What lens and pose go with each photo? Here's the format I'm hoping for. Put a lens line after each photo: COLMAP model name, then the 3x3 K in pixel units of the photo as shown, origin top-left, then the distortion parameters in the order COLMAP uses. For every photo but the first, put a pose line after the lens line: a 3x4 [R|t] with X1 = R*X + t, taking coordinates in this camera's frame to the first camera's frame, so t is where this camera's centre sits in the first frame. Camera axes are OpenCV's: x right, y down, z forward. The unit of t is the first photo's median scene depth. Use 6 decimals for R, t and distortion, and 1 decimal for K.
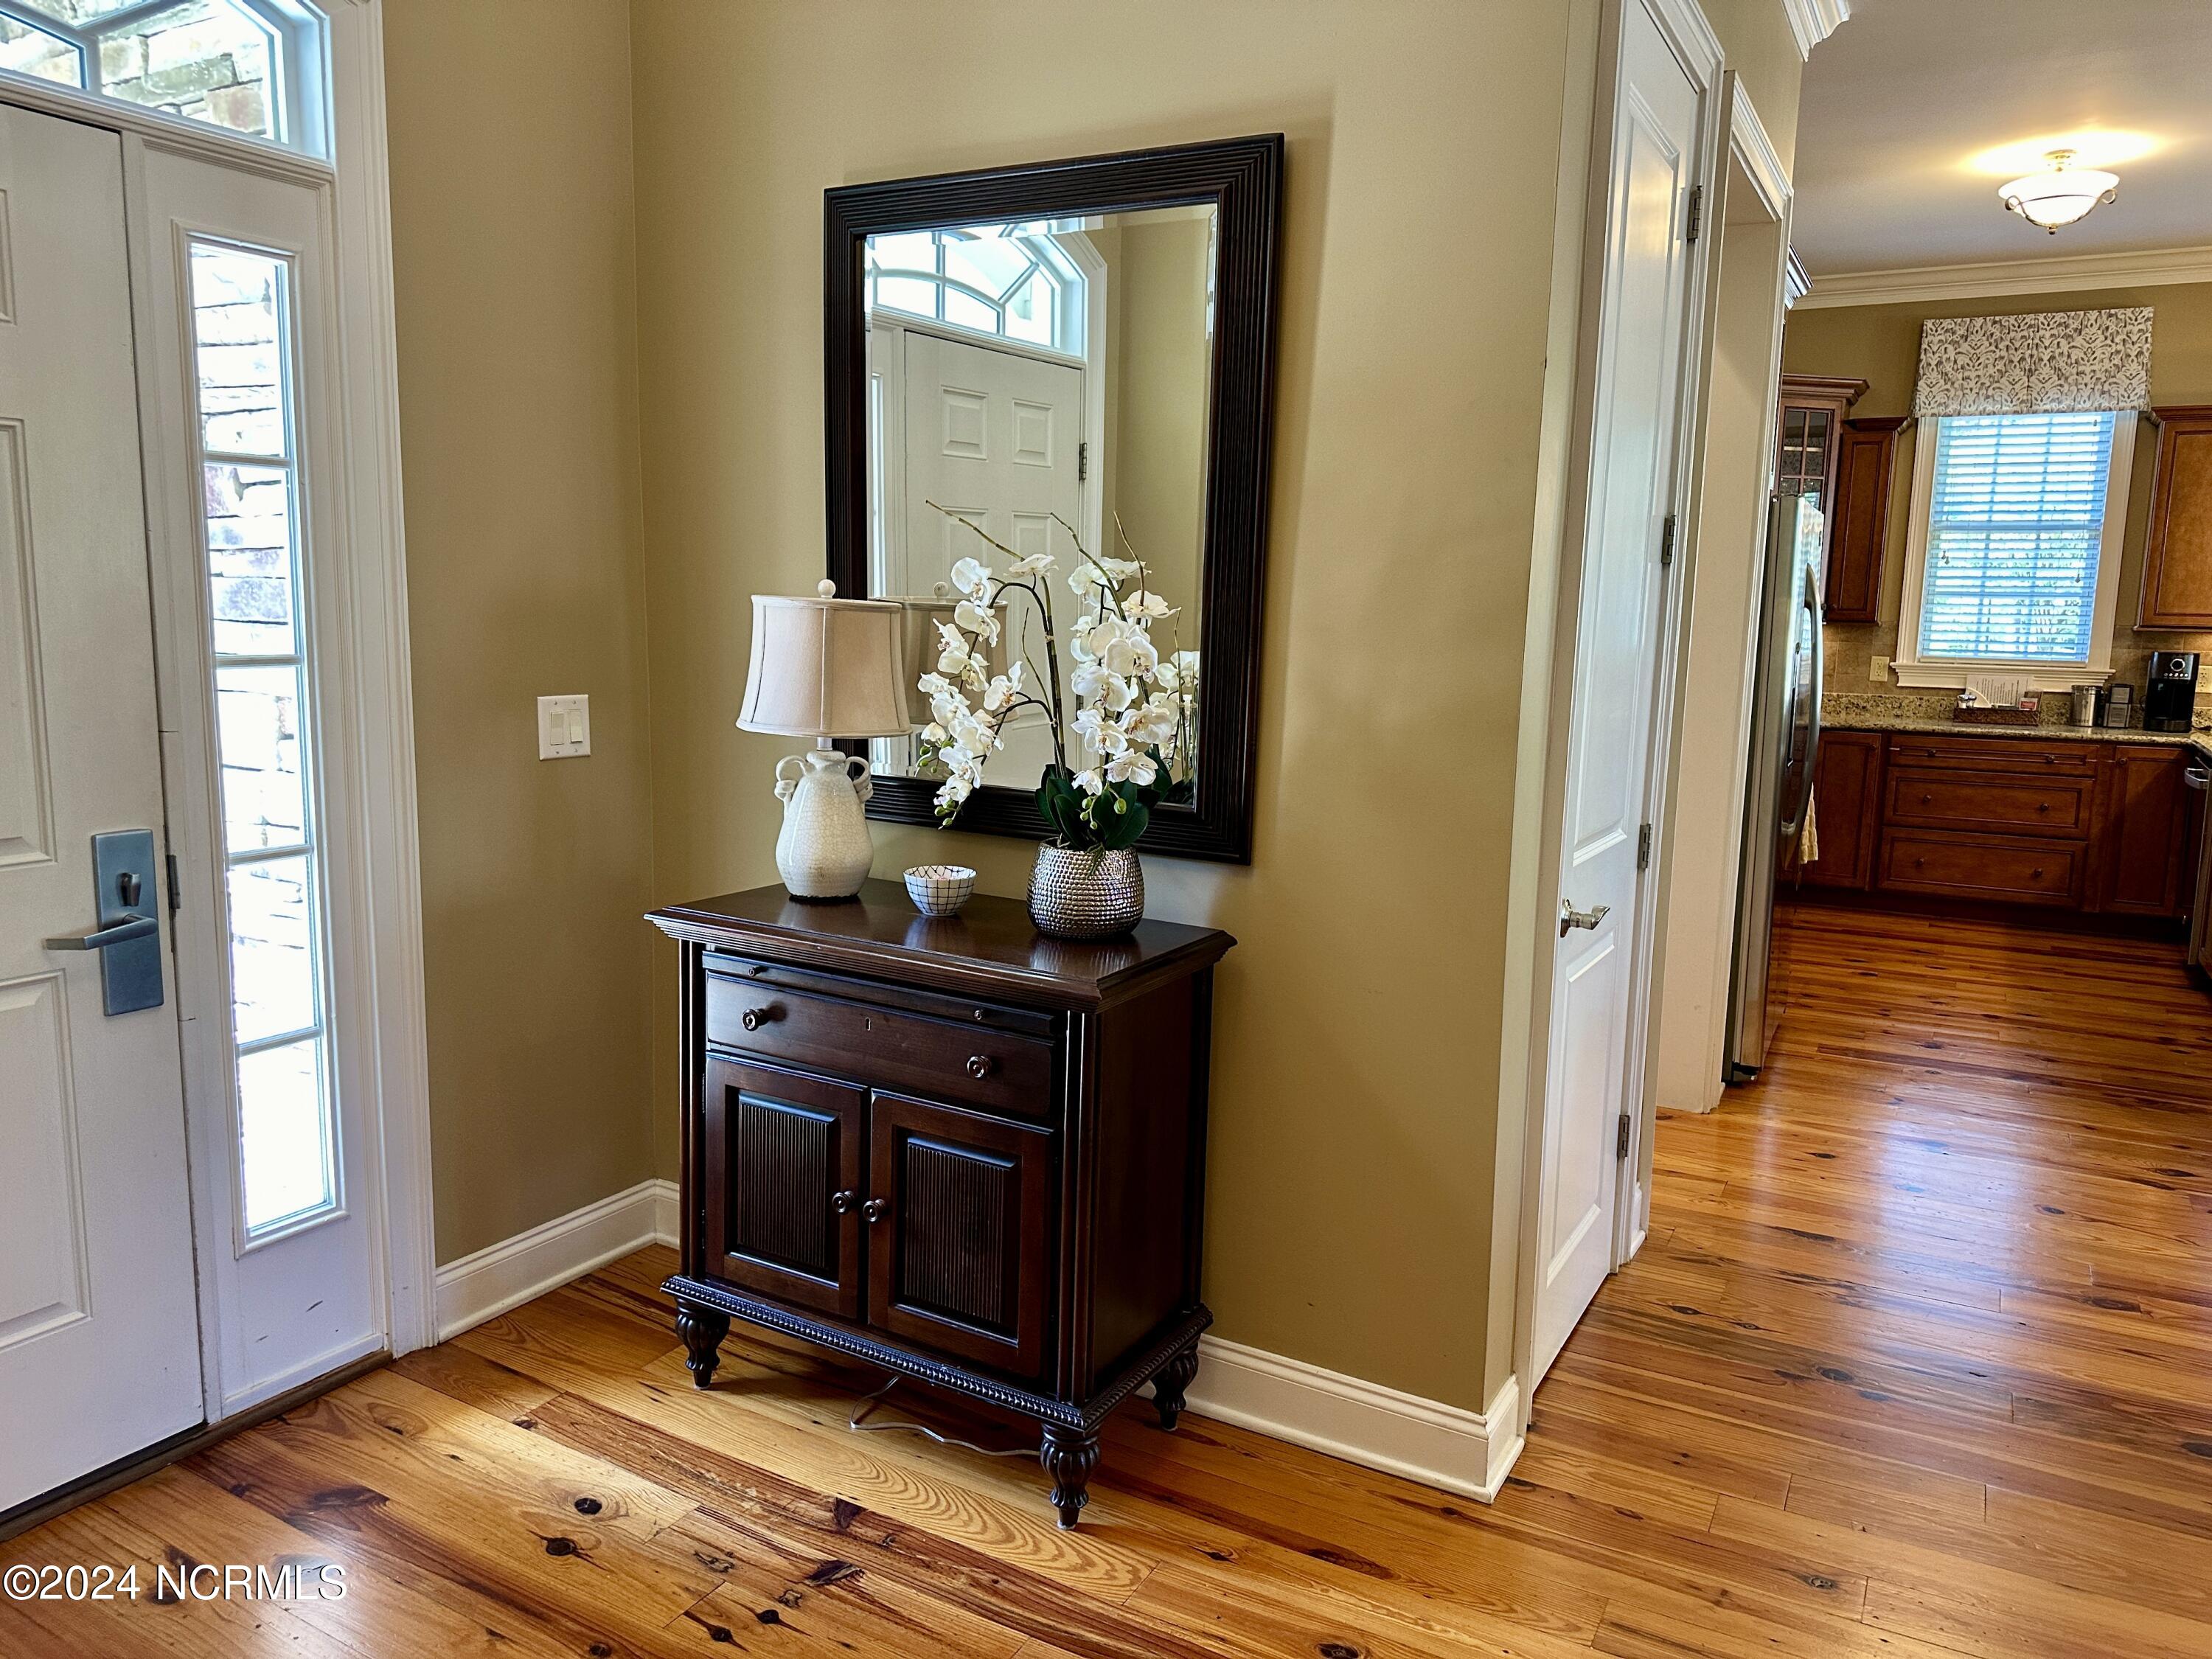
lens RADIAL K [[1553.3, 0, 1105.3], [0, 1553.3, 849.1], [0, 0, 1]] dist [0.053698, -0.068663]
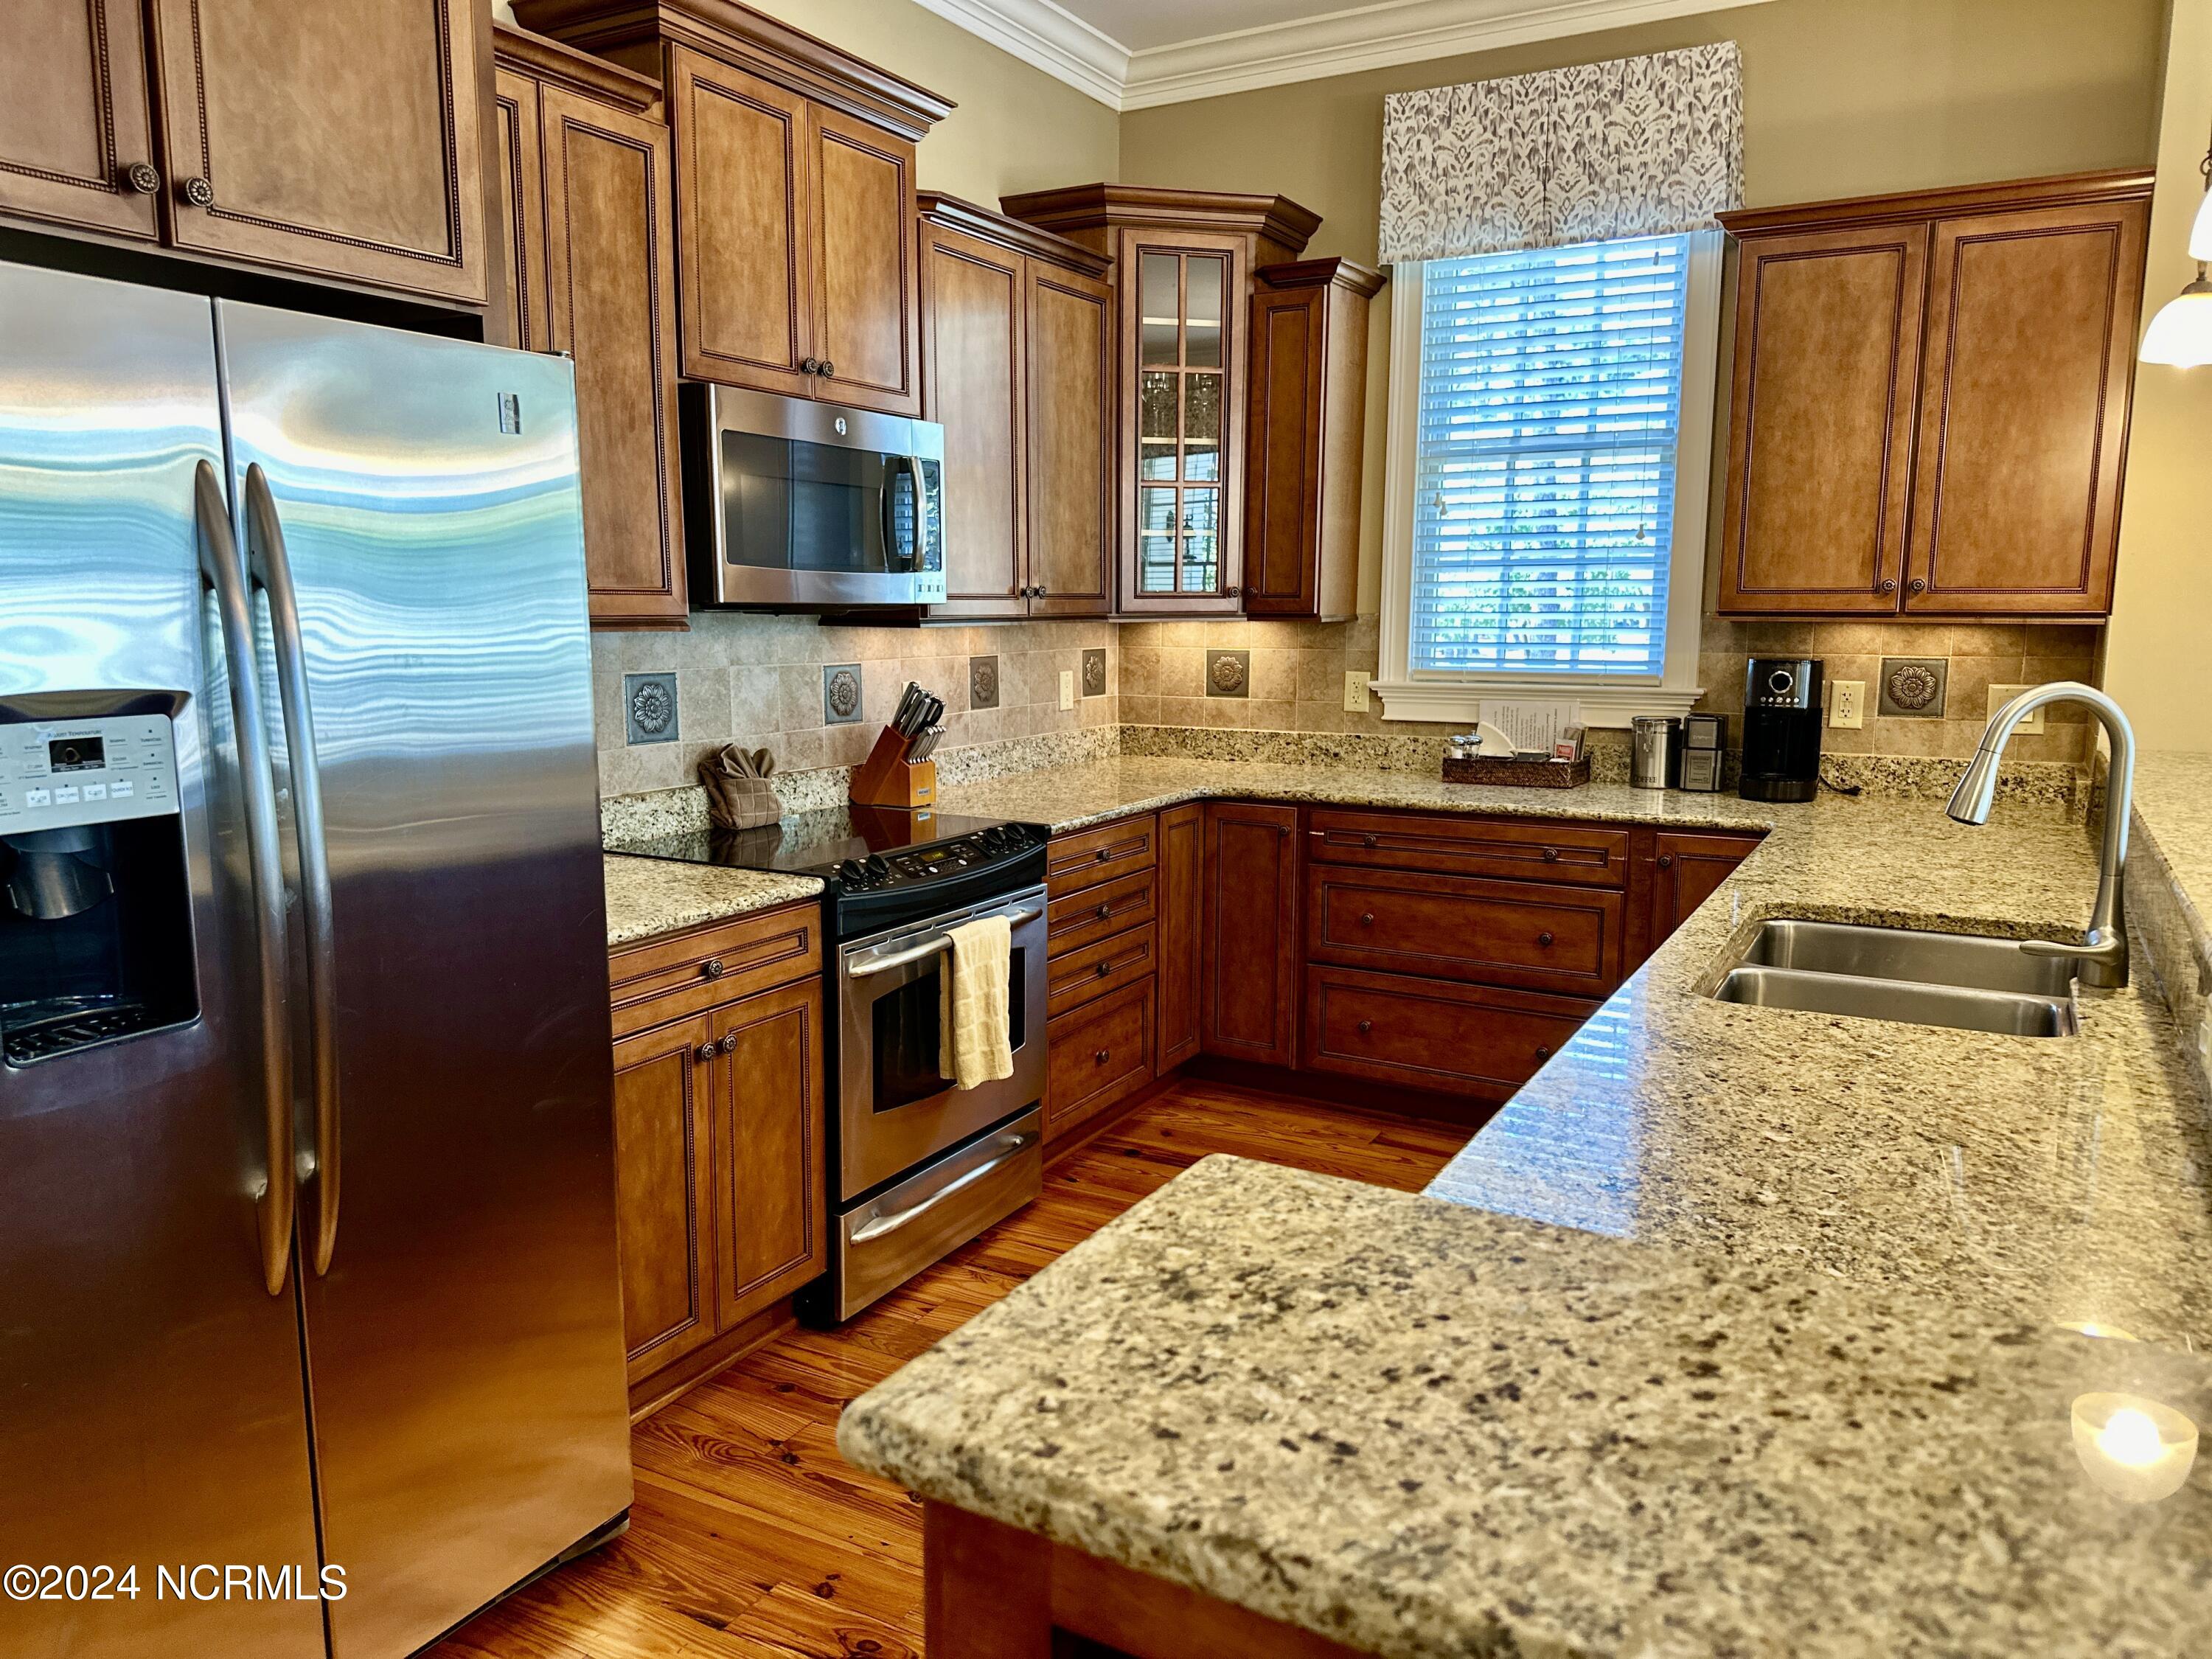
lens RADIAL K [[1553.3, 0, 1154.8], [0, 1553.3, 844.1], [0, 0, 1]] dist [0.053698, -0.068663]
pose [[0.999862, -0.013934, 0.009001, 0.435941], [0.013990, 0.999883, -0.006165, -0.056675], [-0.008914, 0.006290, 0.999940, 0.427513]]
